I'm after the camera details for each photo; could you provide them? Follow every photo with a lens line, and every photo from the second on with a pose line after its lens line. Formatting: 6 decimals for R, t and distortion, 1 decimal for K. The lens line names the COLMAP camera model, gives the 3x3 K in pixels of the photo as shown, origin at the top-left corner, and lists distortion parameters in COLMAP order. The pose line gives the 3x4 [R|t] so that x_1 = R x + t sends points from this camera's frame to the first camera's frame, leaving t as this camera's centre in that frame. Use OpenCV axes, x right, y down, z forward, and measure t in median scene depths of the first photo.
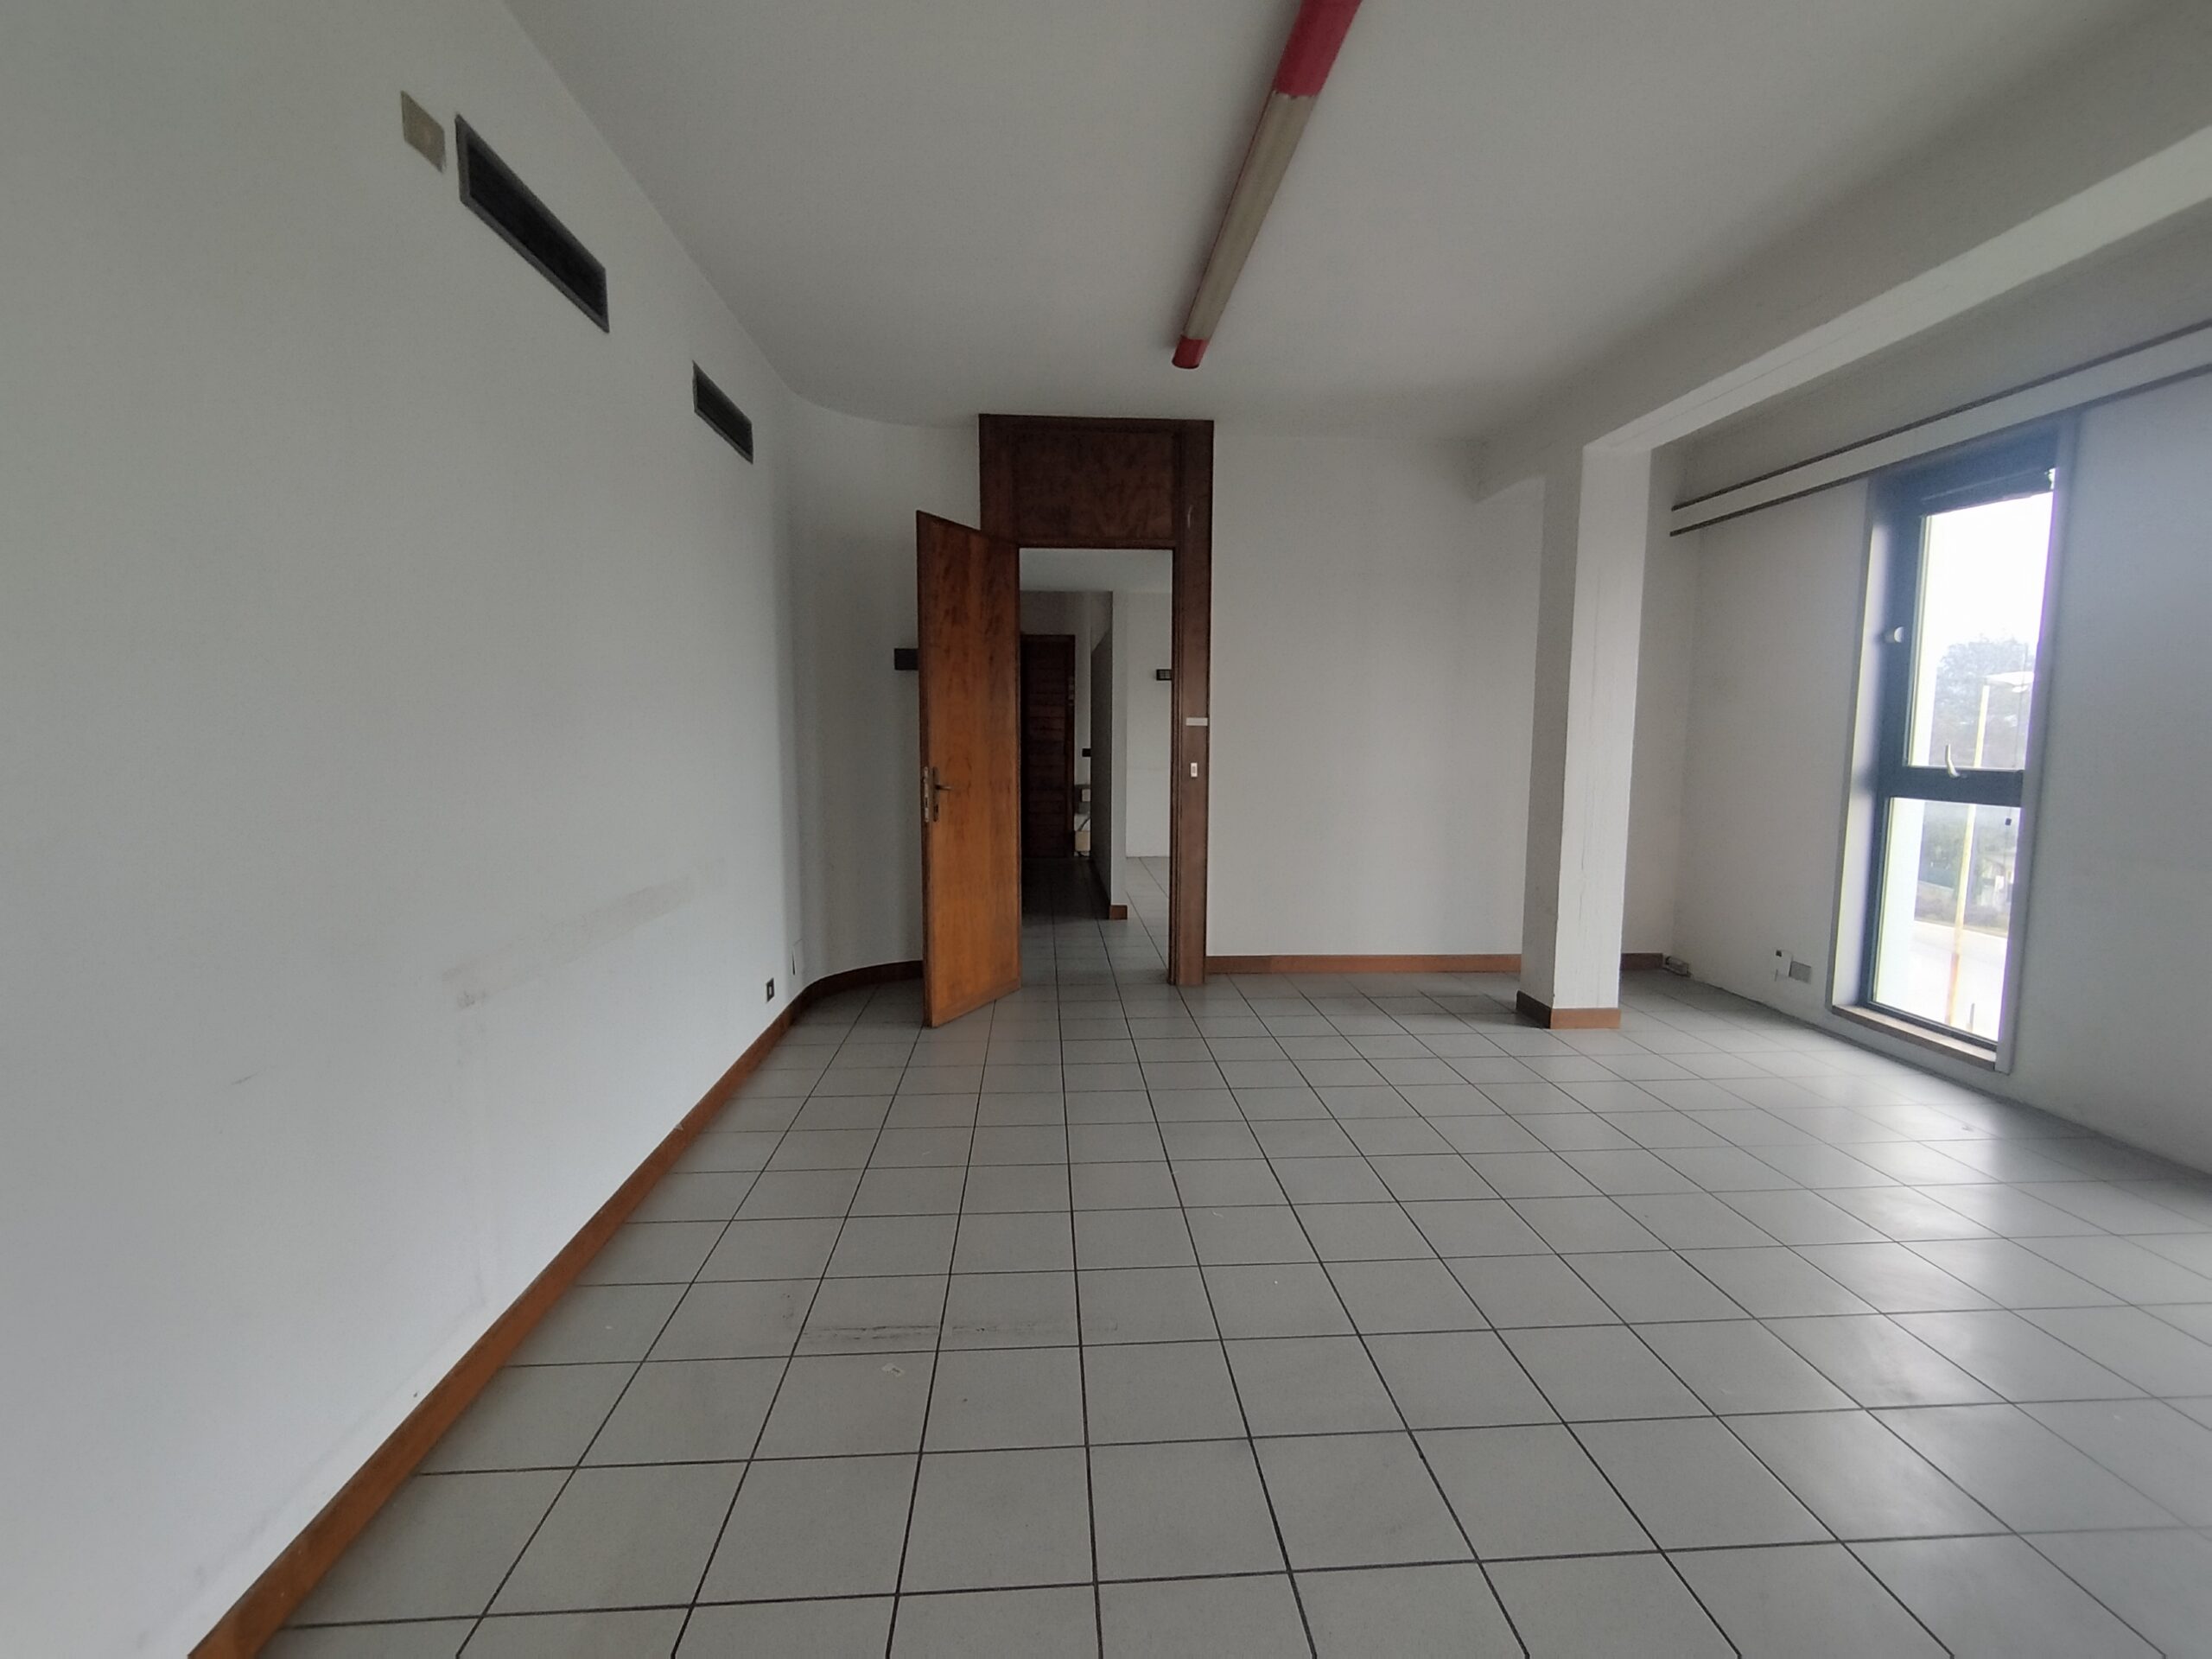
lens RADIAL K [[1004.6, 0, 1097.0], [0, 1004.6, 847.2], [0, 0, 1]] dist [-0.006419, 0.003952]
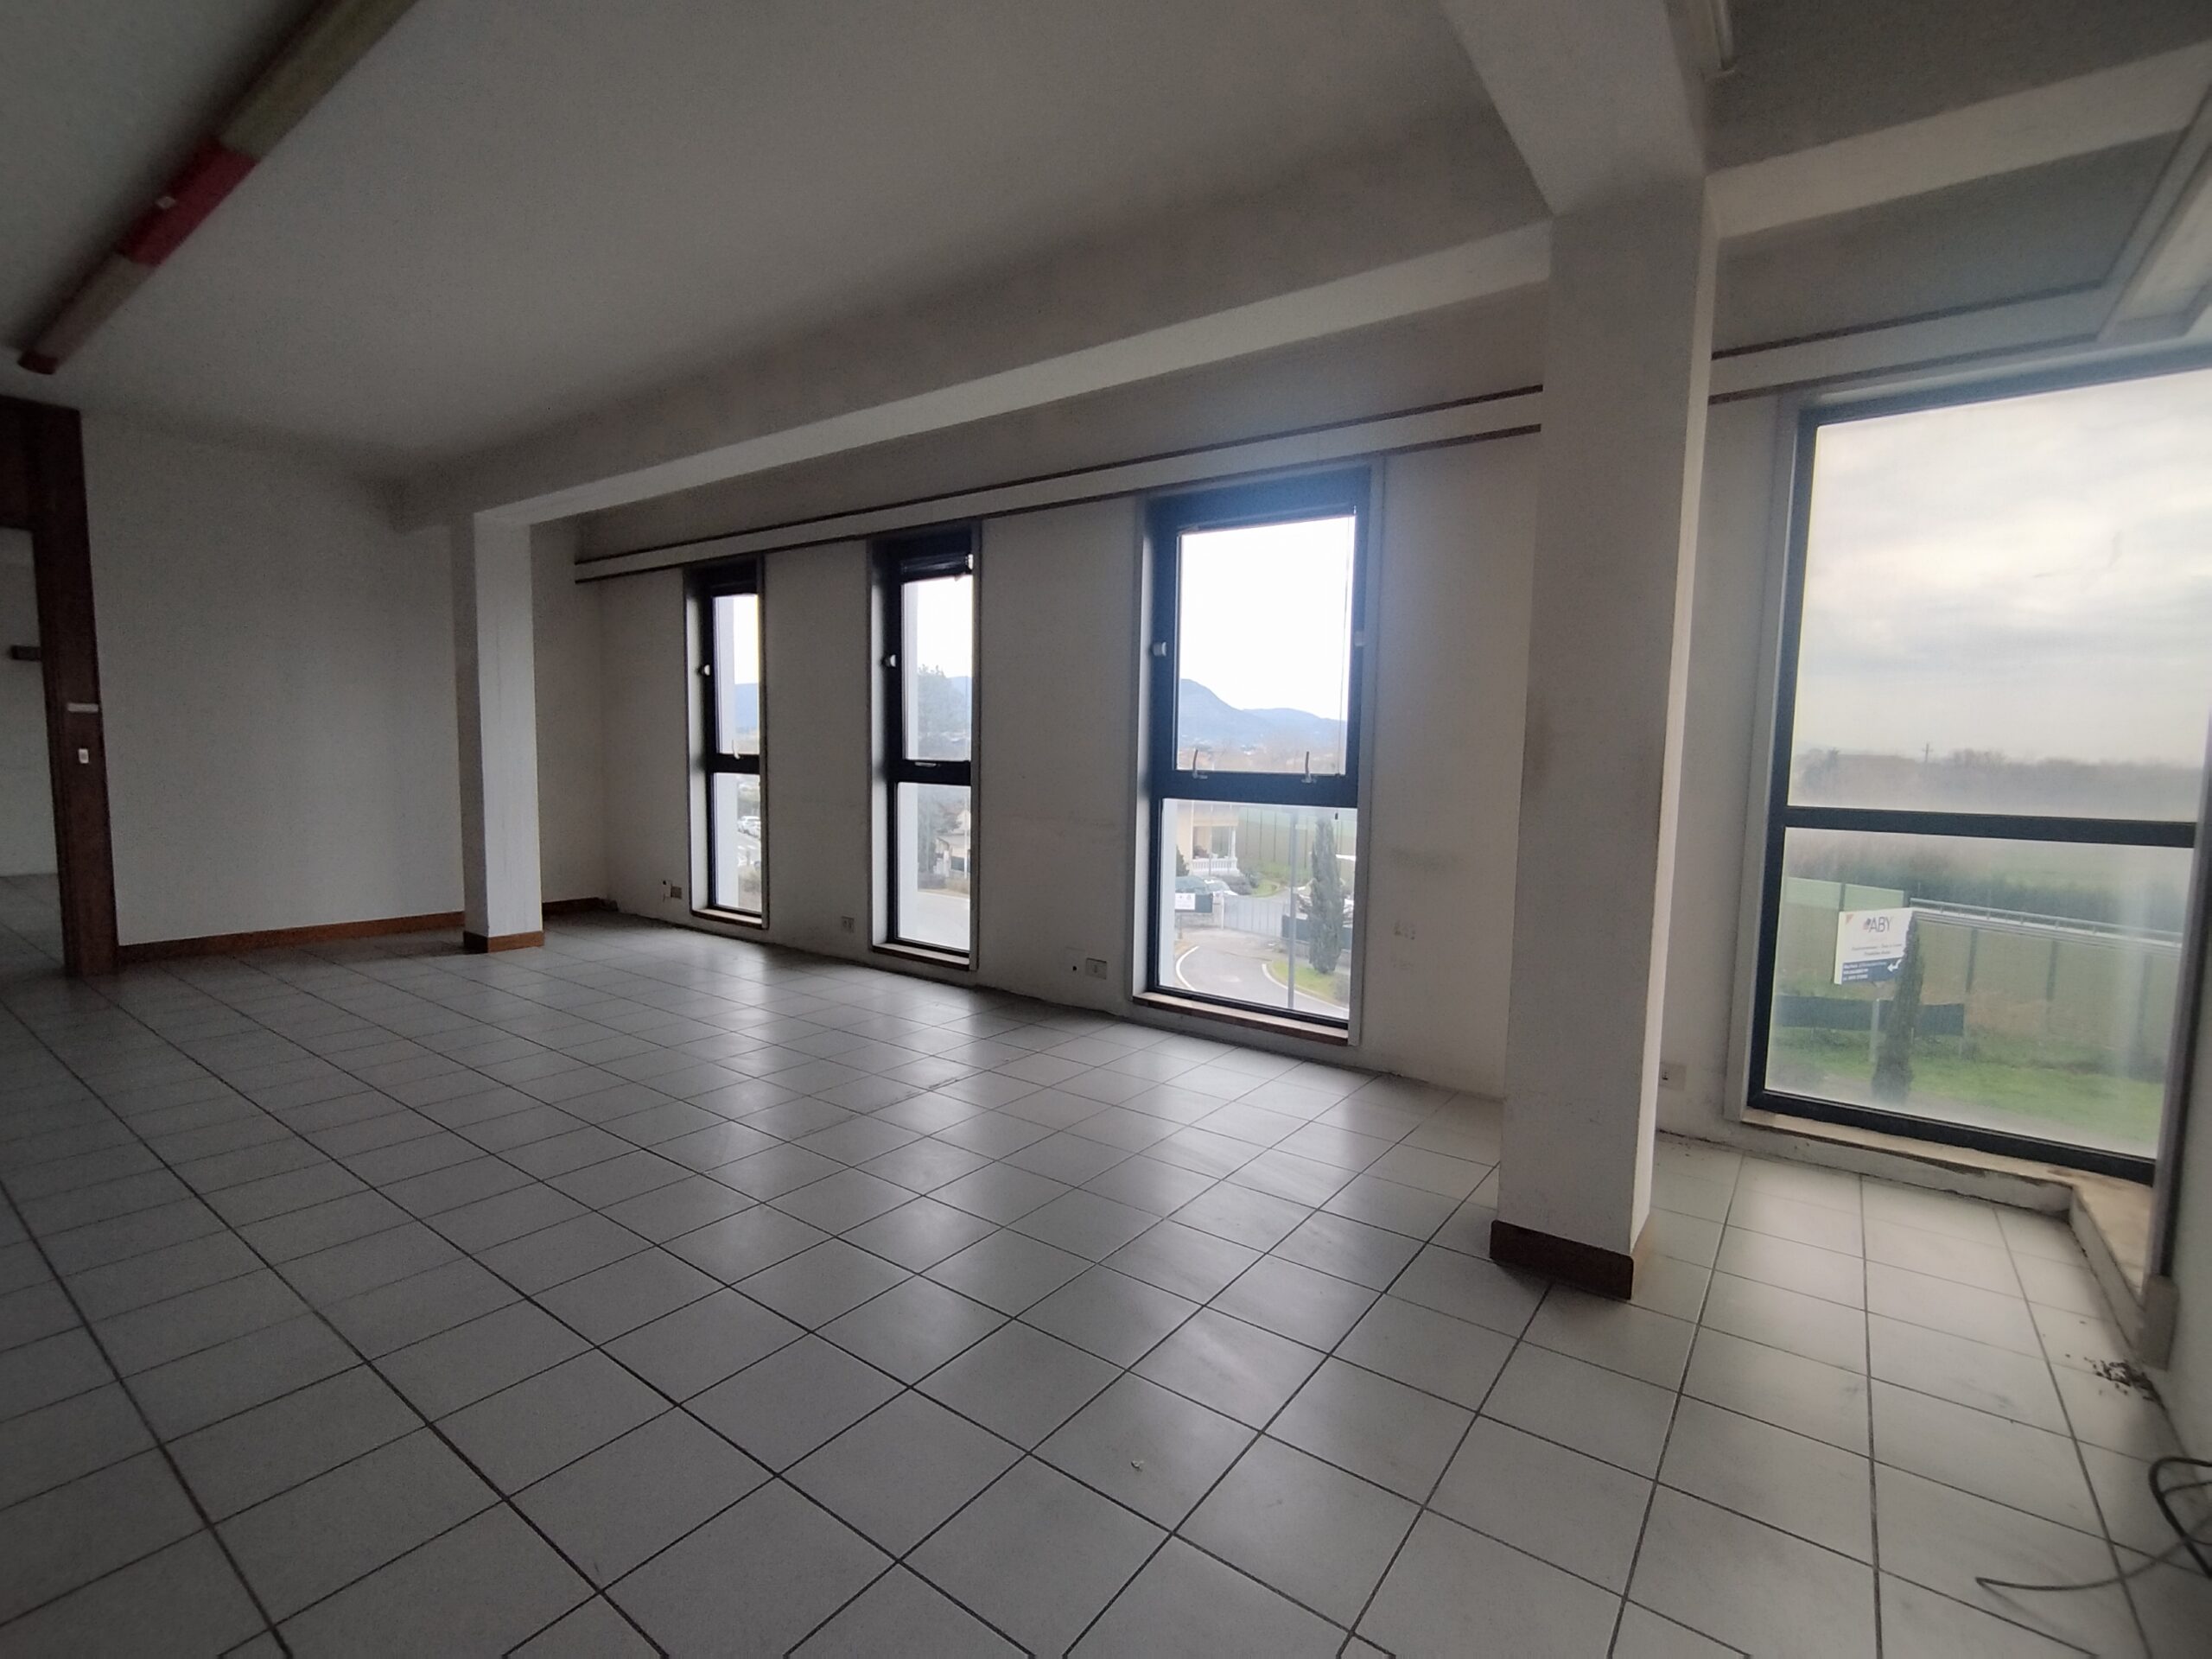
lens RADIAL K [[1004.6, 0, 1152.1], [0, 1004.6, 822.0], [0, 0, 1]] dist [-0.006419, 0.003952]
pose [[0.662206, -0.047853, 0.747793, 0.056917], [0.064477, 0.997896, 0.006761, 0.054156], [-0.746543, 0.043738, 0.663898, -0.486455]]
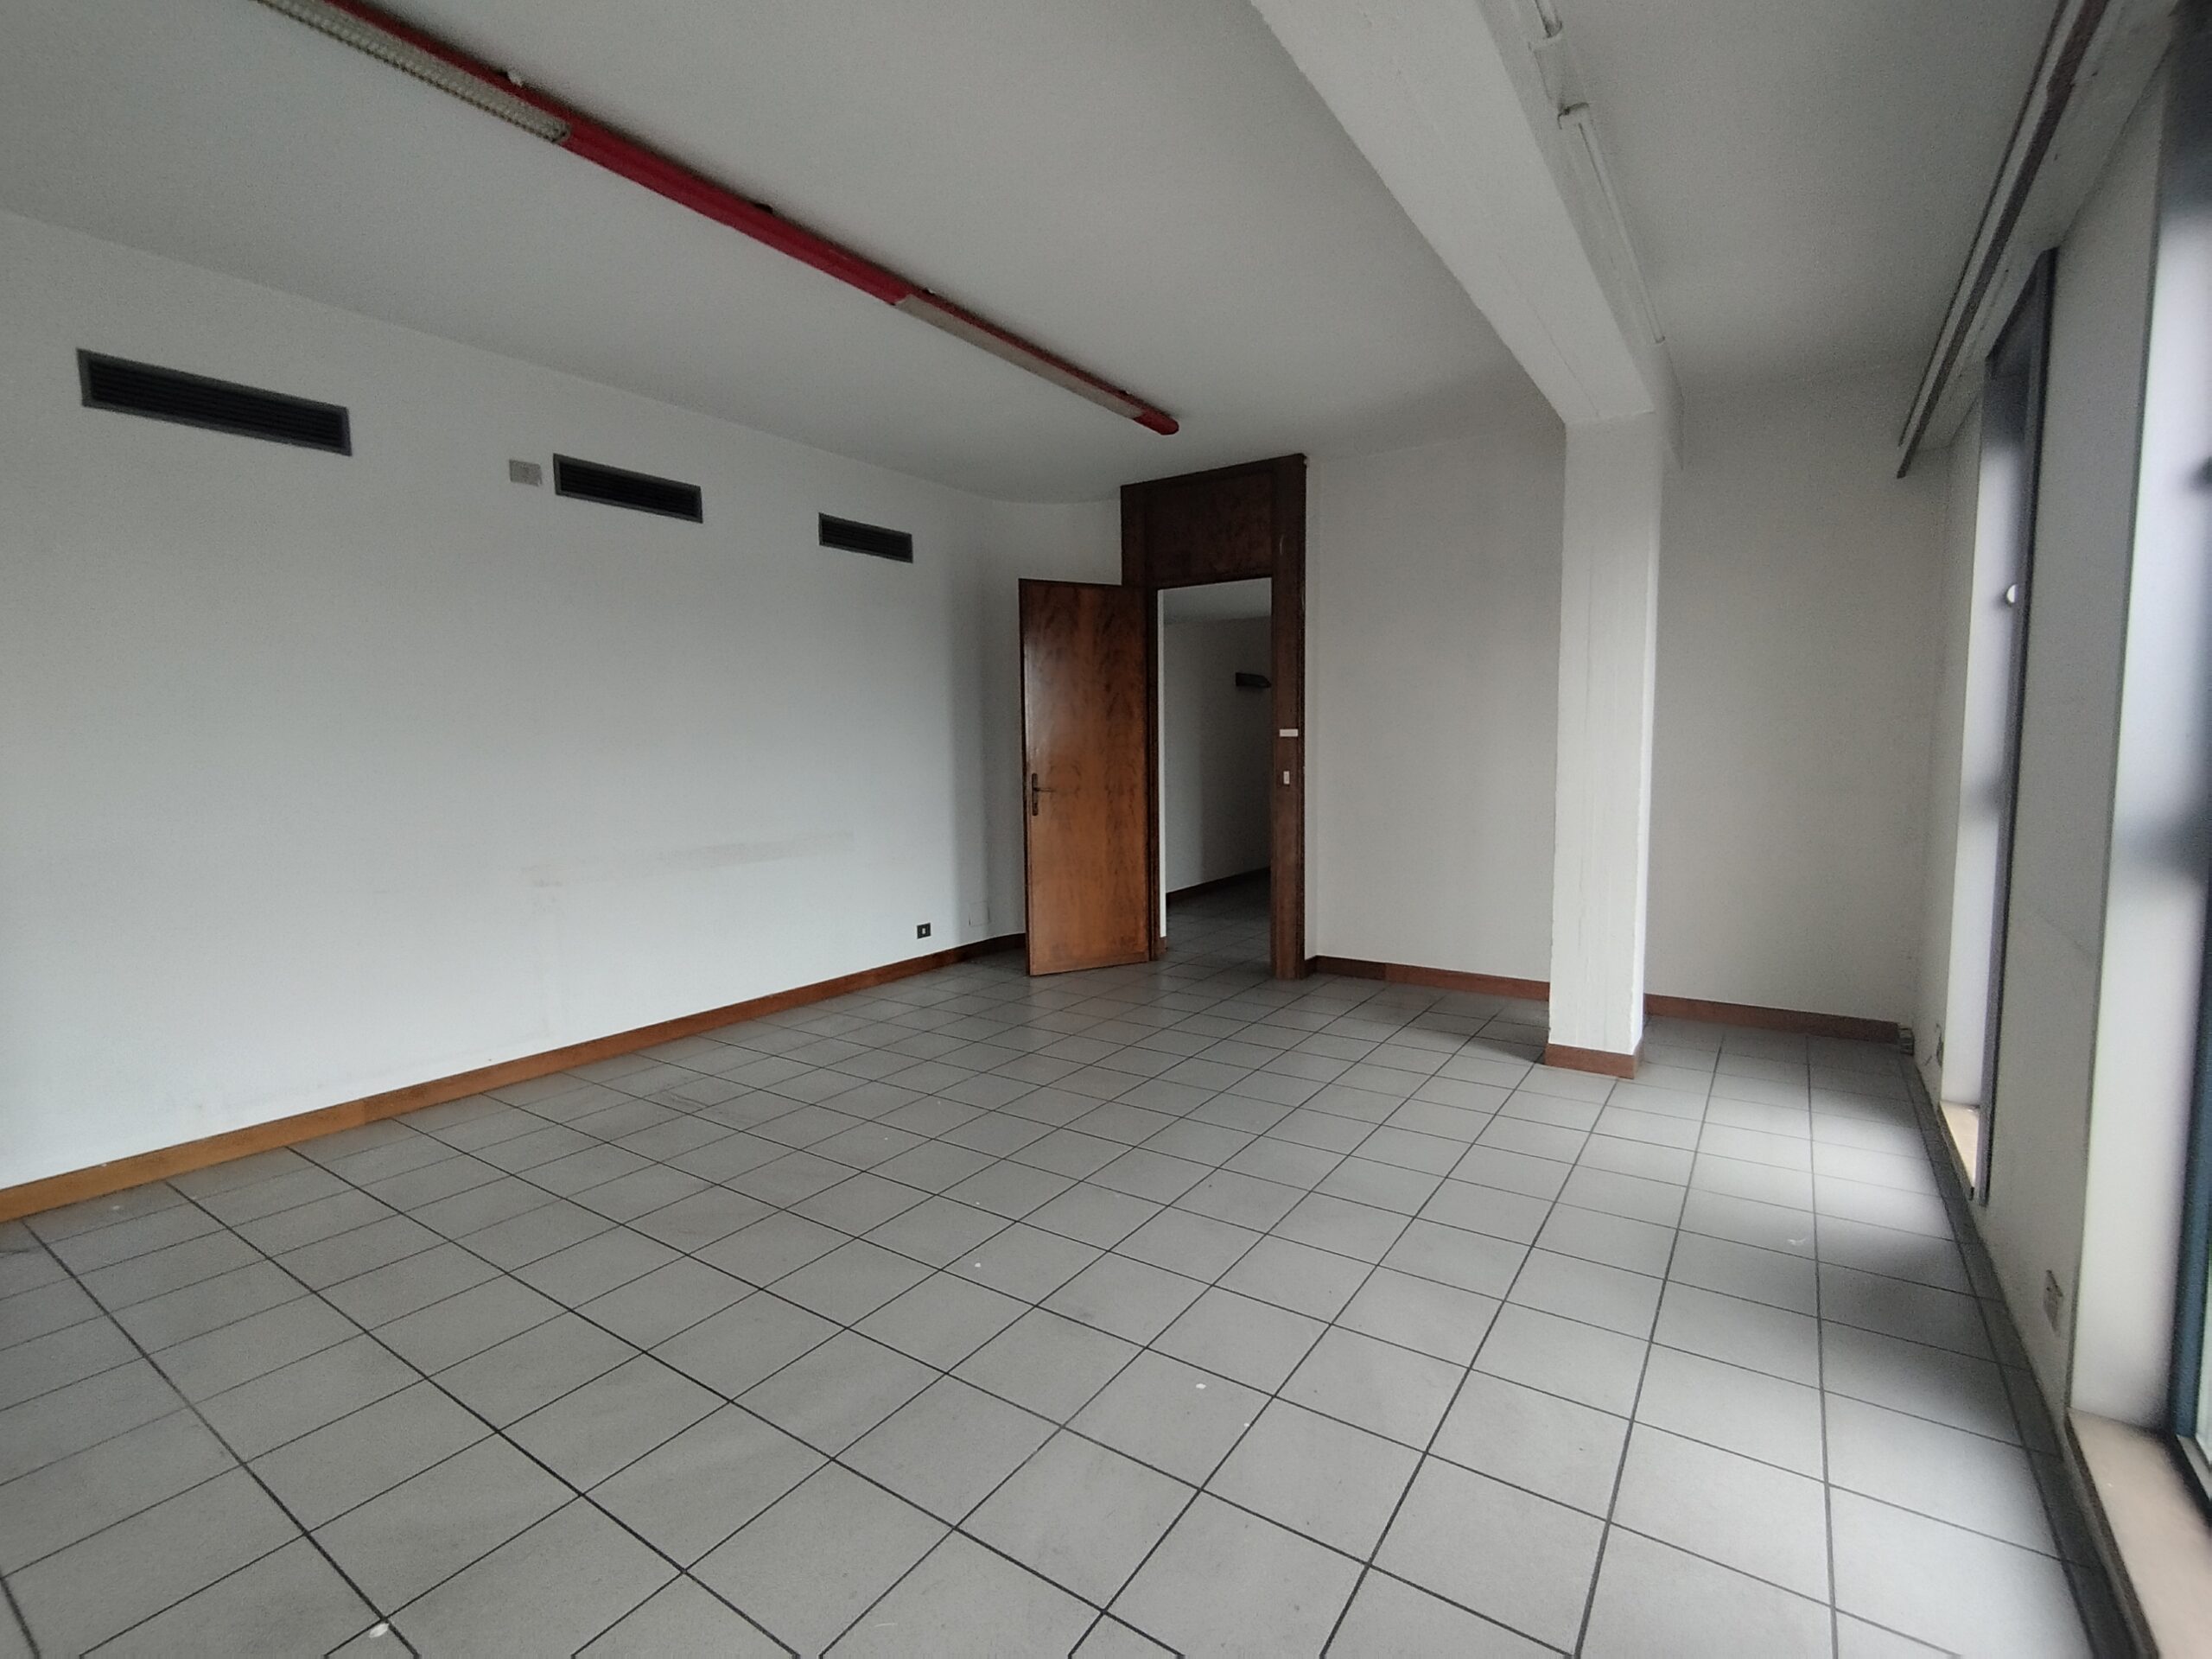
lens RADIAL K [[1004.6, 0, 1107.6], [0, 1004.6, 837.4], [0, 0, 1]] dist [-0.006419, 0.003952]
pose [[0.790364, 0.042516, -0.611160, 0.659978], [-0.055045, 0.998482, -0.001725, -0.000446], [0.610160, 0.035004, 0.791505, 0.036696]]
